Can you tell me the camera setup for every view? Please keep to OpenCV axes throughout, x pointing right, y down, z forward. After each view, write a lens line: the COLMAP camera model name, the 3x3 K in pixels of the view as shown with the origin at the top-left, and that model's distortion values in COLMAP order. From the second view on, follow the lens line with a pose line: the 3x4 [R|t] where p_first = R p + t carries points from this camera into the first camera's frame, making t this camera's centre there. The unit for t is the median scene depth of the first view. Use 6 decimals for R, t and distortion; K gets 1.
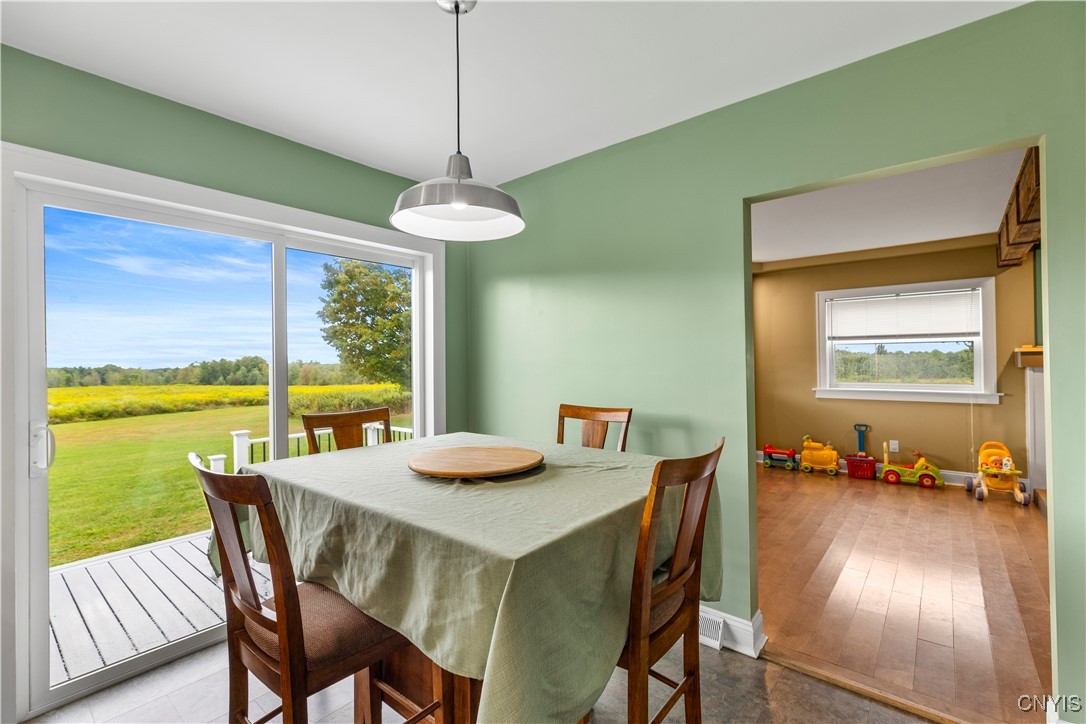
lens RADIAL K [[482.7, 0, 546.6], [0, 482.7, 355.8], [0, 0, 1]] dist [0.004436, 0.000204]
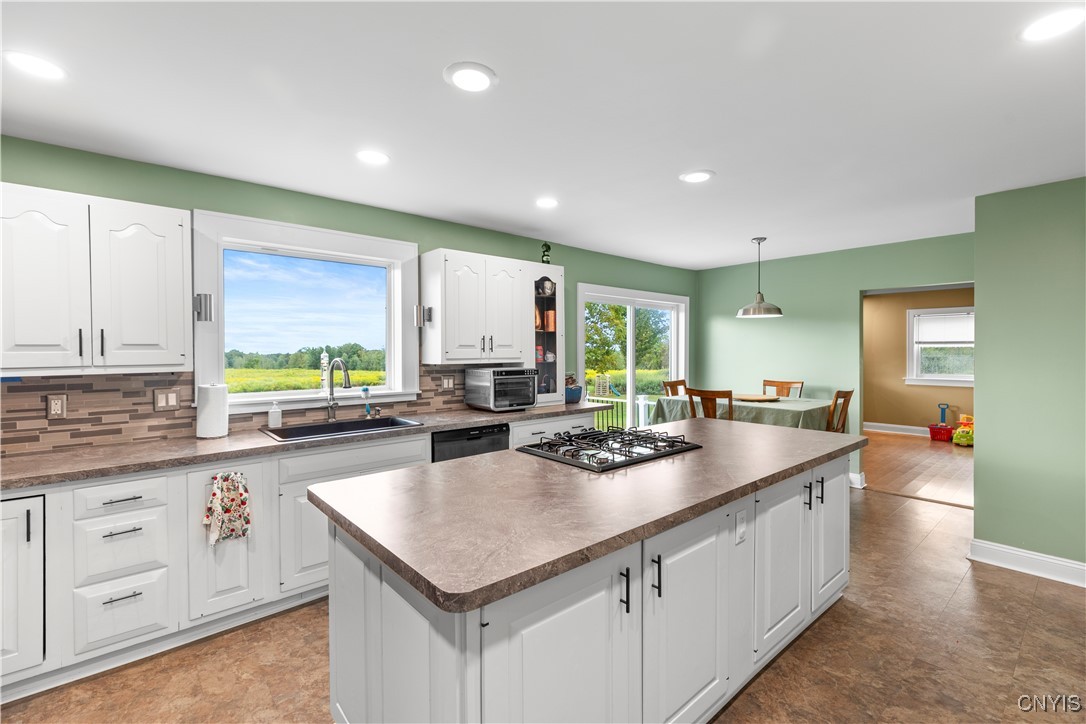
lens RADIAL K [[482.7, 0, 556.0], [0, 482.7, 344.0], [0, 0, 1]] dist [0.004436, 0.000204]
pose [[0.989470, 0.007892, -0.144526, -0.267632], [-0.008180, 0.999966, -0.001400, -0.020710], [0.144510, 0.002568, 0.989500, -0.574587]]
